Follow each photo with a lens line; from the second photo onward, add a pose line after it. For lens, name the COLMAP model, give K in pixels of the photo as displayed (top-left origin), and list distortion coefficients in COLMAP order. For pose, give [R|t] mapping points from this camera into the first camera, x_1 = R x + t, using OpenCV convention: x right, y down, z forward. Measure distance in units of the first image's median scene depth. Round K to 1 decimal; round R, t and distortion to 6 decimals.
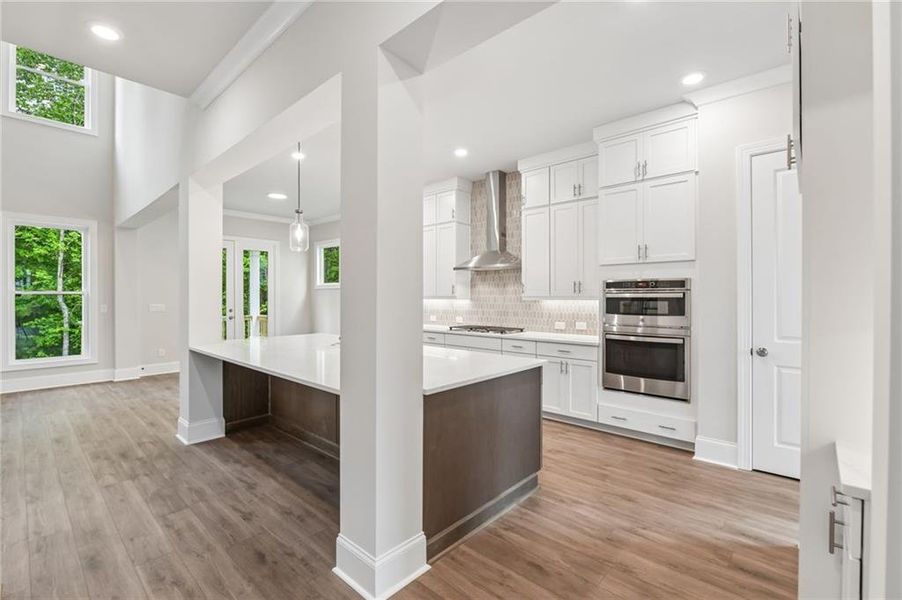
lens RADIAL K [[398.4, 0, 451.0], [0, 398.4, 300.0], [0, 0, 1]] dist [-0.004375, -0.000426]
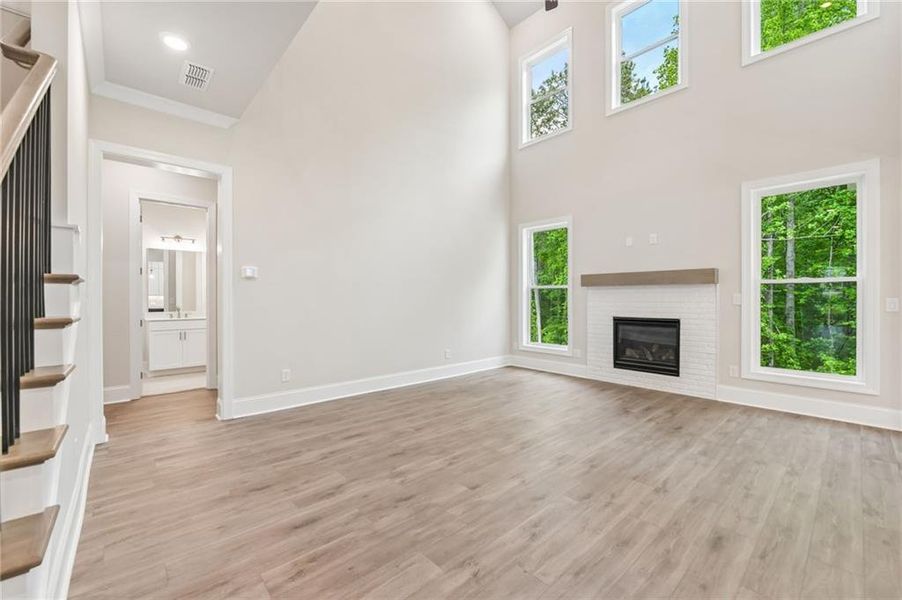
lens RADIAL K [[364.8, 0, 451.0], [0, 364.8, 300.0], [0, 0, 1]] dist [-0.010780, 0.000064]
pose [[-0.106182, 0.002500, -0.994344, -0.305794], [-0.006571, 0.999973, 0.003216, 0.018311], [0.994325, 0.006875, -0.106163, 0.449752]]
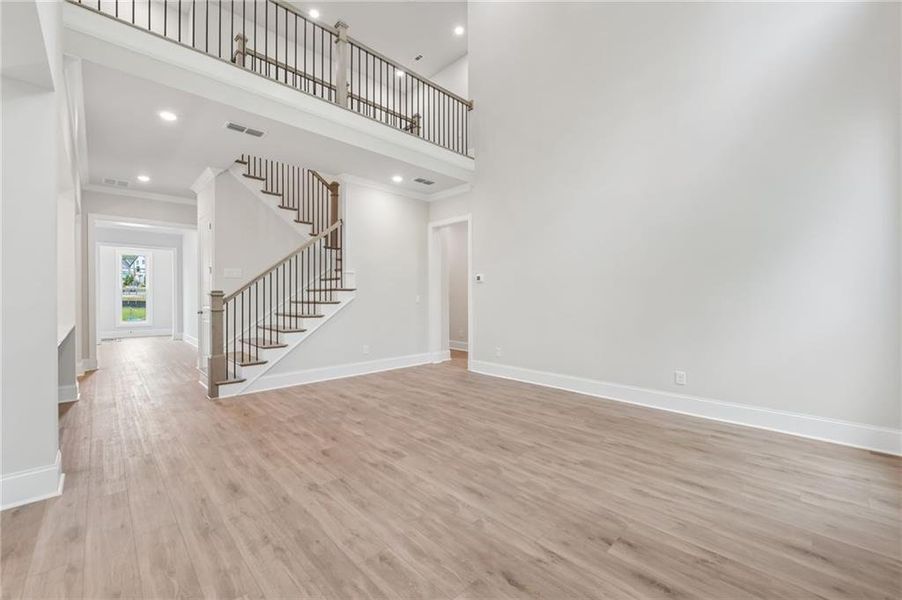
lens RADIAL K [[368.2, 0, 439.7], [0, 368.2, 294.8], [0, 0, 1]] dist [-0.002625, -0.000413]
pose [[-0.996066, -0.000446, 0.088609, -0.916383], [-0.000293, 0.999998, 0.001742, 0.016553], [-0.088610, 0.001709, -0.996065, 1.042610]]
